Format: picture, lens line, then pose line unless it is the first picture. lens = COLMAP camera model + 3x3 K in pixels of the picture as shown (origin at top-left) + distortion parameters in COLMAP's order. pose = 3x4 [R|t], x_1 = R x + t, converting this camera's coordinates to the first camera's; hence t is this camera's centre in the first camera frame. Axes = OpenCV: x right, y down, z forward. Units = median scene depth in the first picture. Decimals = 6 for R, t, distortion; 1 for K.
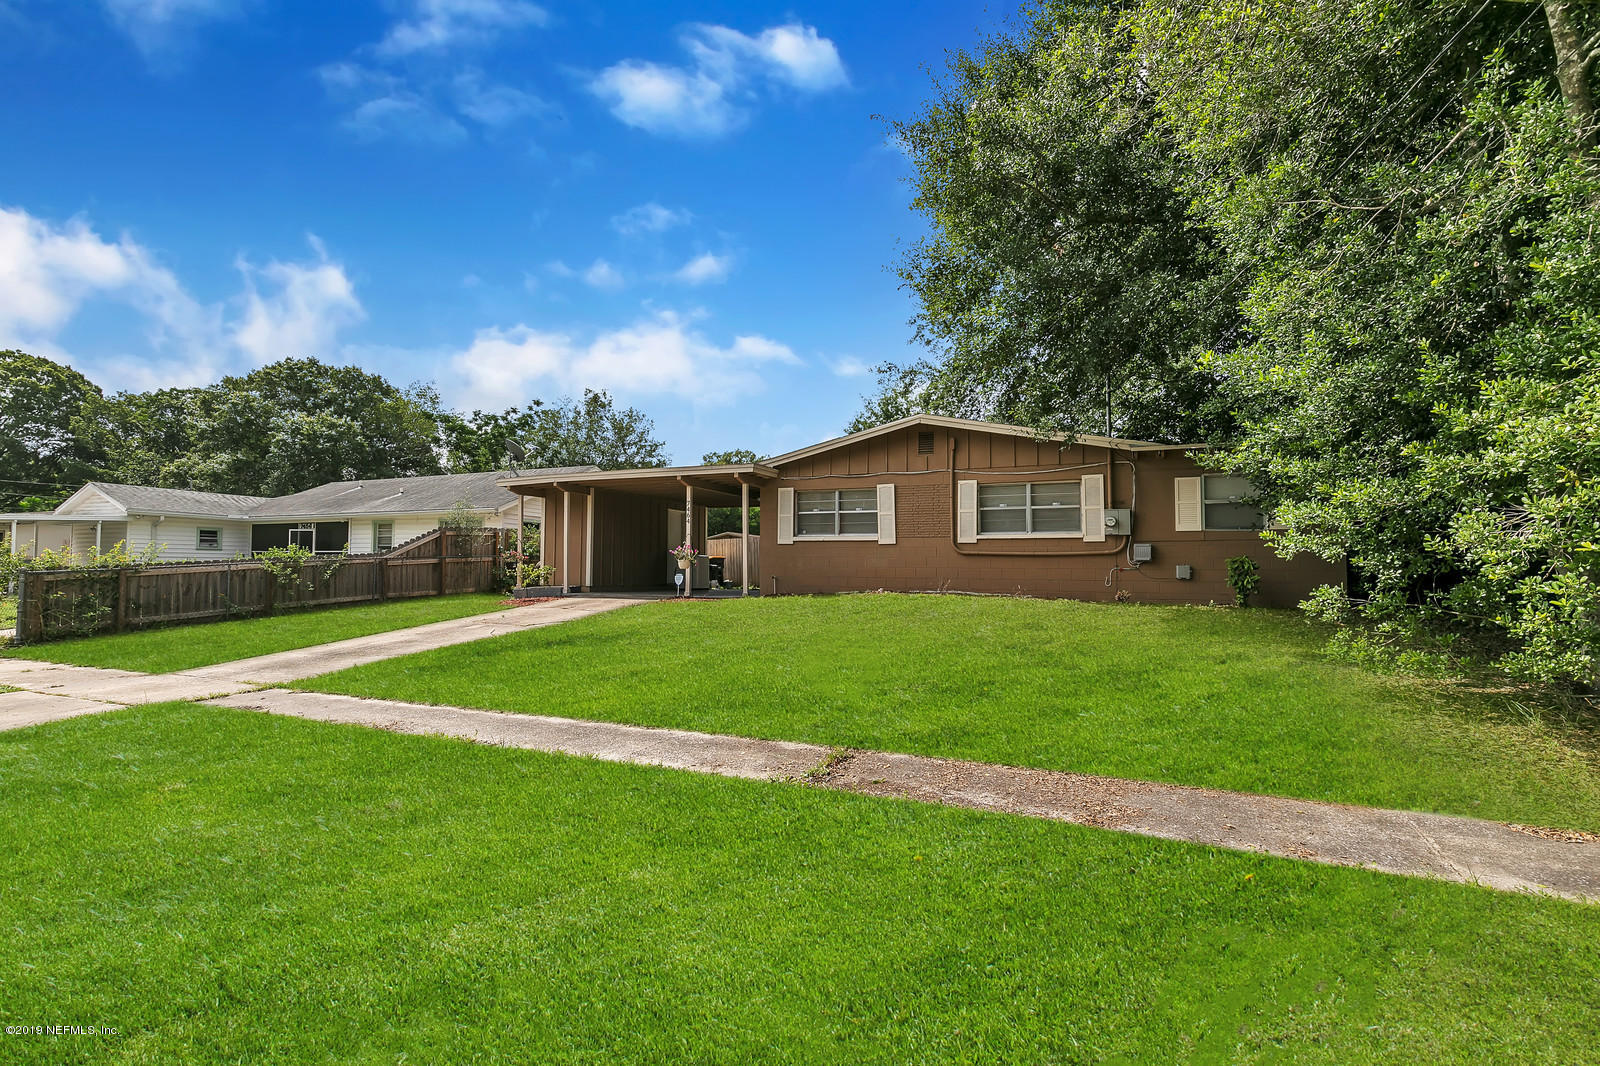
lens RADIAL K [[728.2, 0, 800.0], [0, 728.2, 533.0], [0, 0, 1]] dist [0.012720, 0.000072]
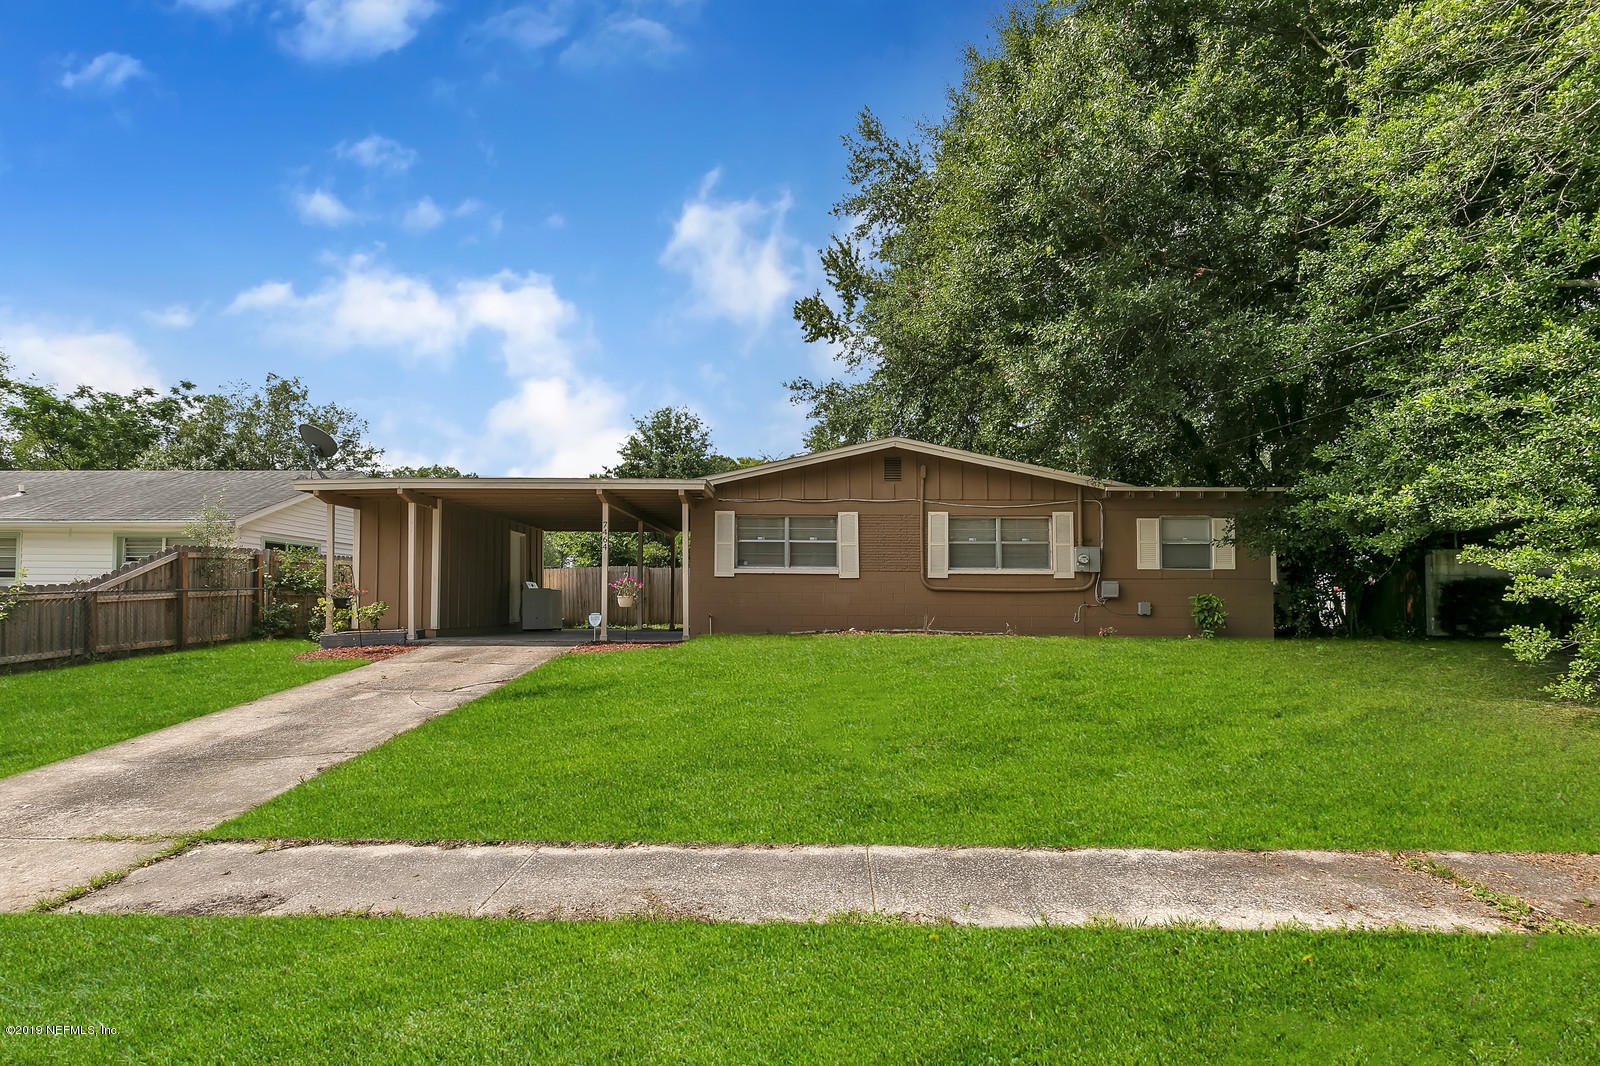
lens RADIAL K [[734.5, 0, 800.0], [0, 734.5, 566.1], [0, 0, 1]] dist [0.000292, -0.000296]
pose [[0.921475, 0.015931, 0.388111, -0.282567], [-0.017182, 0.999852, -0.000247, 0.001330], [-0.388057, -0.006441, 0.921613, 0.183330]]
